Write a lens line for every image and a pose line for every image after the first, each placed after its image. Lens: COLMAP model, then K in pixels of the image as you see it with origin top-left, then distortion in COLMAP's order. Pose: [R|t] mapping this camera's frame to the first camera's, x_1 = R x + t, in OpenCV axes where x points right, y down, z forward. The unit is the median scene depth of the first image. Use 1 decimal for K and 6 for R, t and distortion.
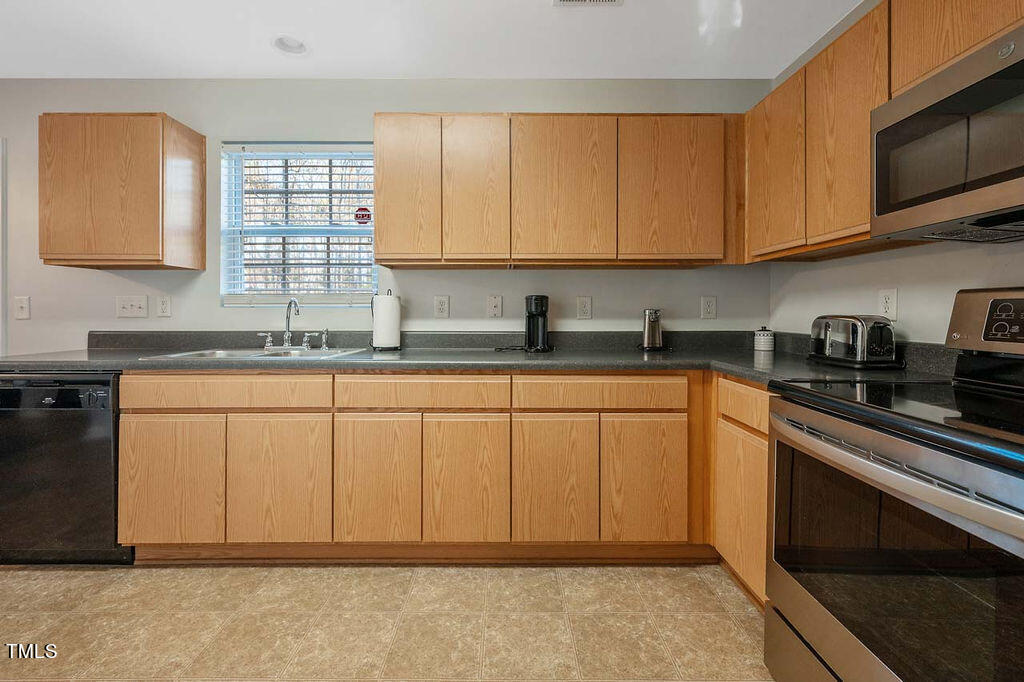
lens RADIAL K [[441.0, 0, 517.8], [0, 441.0, 314.1], [0, 0, 1]] dist [0.001162, 0.000017]
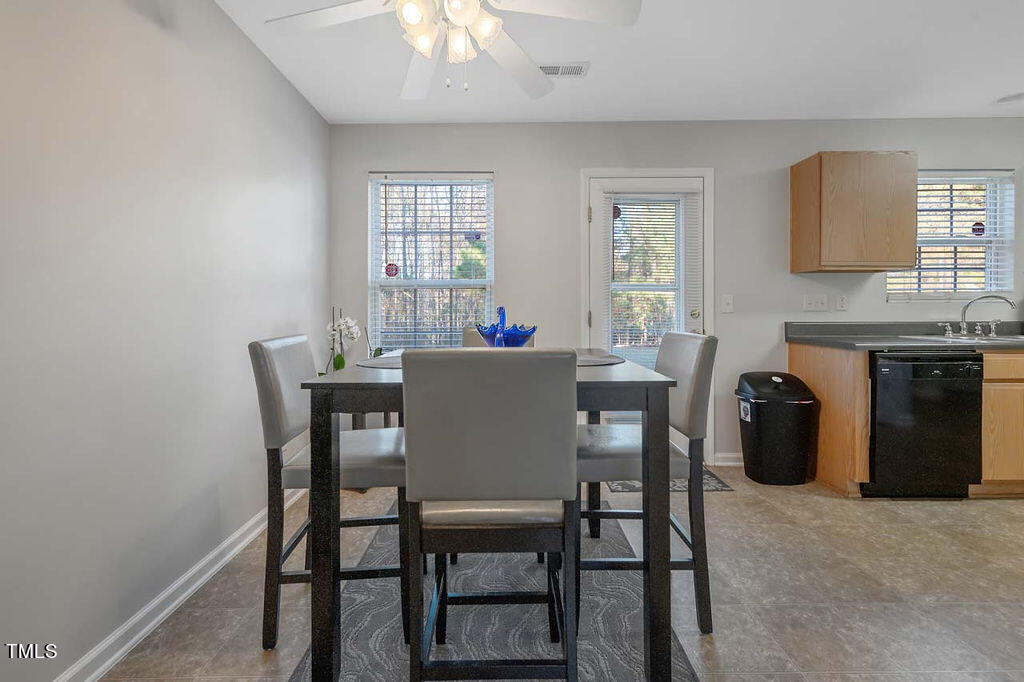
lens RADIAL K [[433.0, 0, 509.8], [0, 433.0, 311.6], [0, 0, 1]] dist [0.012289, 0.000195]
pose [[0.999949, -0.001809, 0.009913, -1.750175], [0.001850, 0.999990, -0.004105, 0.011995], [-0.009905, 0.004123, 0.999942, -0.231612]]
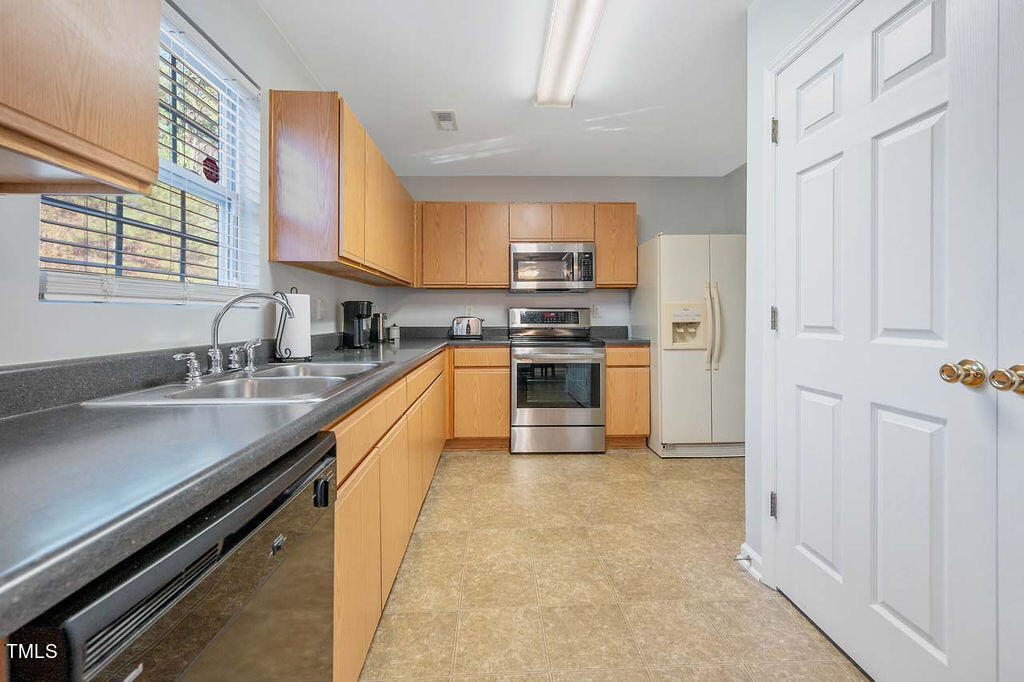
lens RADIAL K [[428.5, 0, 511.8], [0, 428.5, 315.2], [0, 0, 1]] dist [-0.000789, -0.000028]
pose [[-0.031794, 0.002281, 0.999492, -1.055872], [0.014474, 0.999894, -0.001822, 0.004299], [-0.999390, 0.014409, -0.031824, 0.588926]]
